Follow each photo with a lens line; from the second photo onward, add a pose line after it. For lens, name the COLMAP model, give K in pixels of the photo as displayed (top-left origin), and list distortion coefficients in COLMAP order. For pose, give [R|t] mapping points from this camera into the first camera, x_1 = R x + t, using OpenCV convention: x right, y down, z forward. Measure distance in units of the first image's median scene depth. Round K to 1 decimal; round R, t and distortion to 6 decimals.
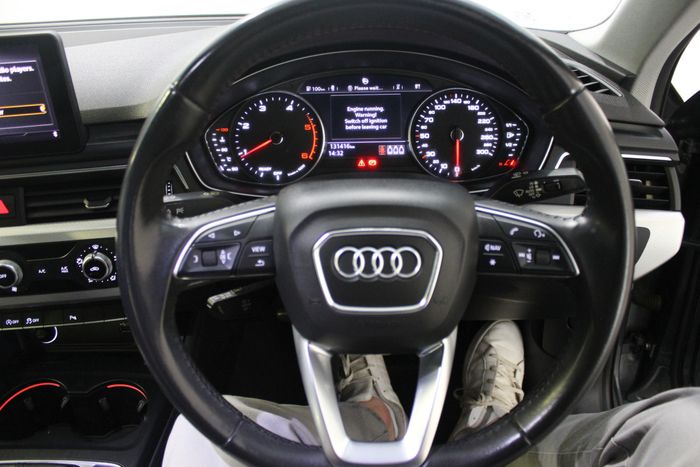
lens RADIAL K [[565.5, 0, 350.0], [0, 565.5, 233.5], [0, 0, 1]] dist [-0.165170, 0.138323]
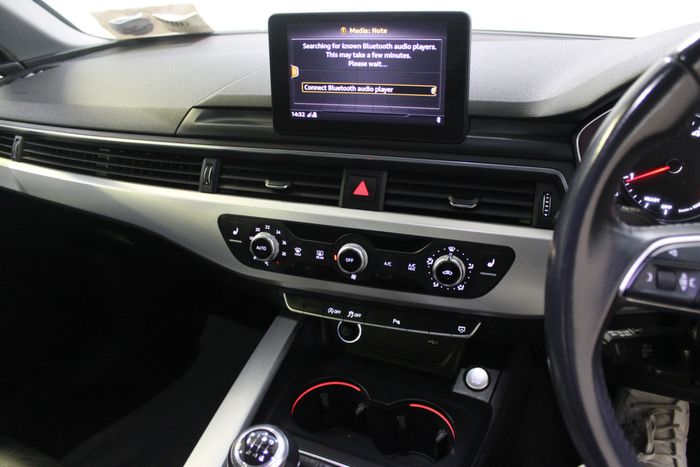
lens RADIAL K [[565.5, 0, 350.0], [0, 565.5, 233.5], [0, 0, 1]] dist [-0.165170, 0.138323]
pose [[0.911960, 0.176353, -0.370443, -0.282650], [-0.209539, 0.976470, -0.050988, 0.082484], [0.352735, 0.124121, 0.927455, 0.085280]]
